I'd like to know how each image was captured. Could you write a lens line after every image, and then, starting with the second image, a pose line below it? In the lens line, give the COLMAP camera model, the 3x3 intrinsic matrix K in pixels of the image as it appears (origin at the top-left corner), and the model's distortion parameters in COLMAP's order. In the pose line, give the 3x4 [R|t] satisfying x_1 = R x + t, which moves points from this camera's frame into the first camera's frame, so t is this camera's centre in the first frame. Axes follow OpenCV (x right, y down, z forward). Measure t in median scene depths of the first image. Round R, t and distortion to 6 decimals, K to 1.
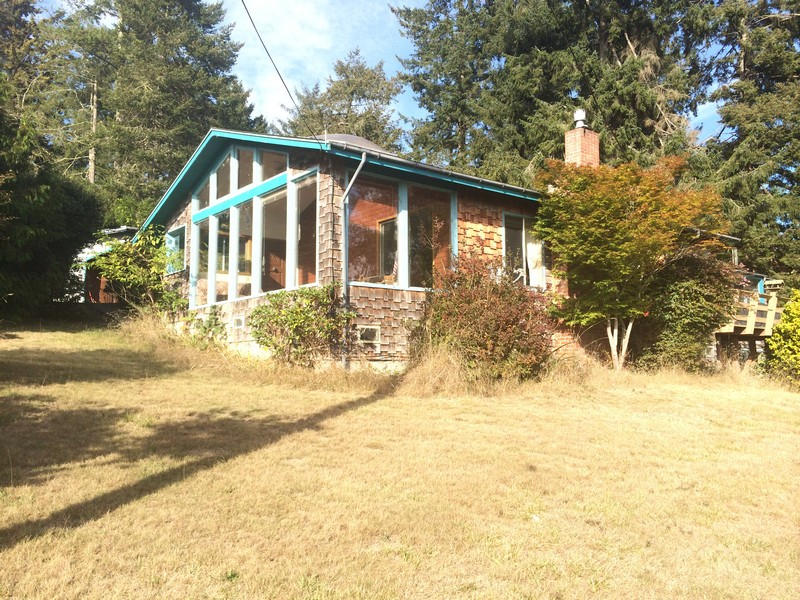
lens RADIAL K [[685.7, 0, 400.0], [0, 685.7, 300.0], [0, 0, 1]] dist [0.109216, -0.148885]
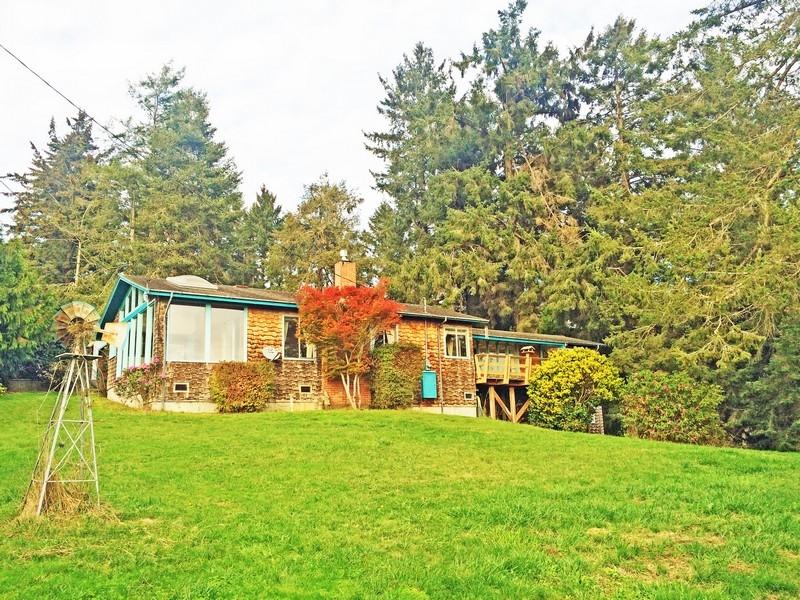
lens RADIAL K [[690.2, 0, 400.0], [0, 690.2, 300.0], [0, 0, 1]] dist [0.086906, 0.000204]
pose [[0.994015, -0.045930, -0.099115, 0.444911], [0.035134, 0.993525, -0.108048, 0.023795], [0.103435, 0.103919, 0.989193, -0.493817]]
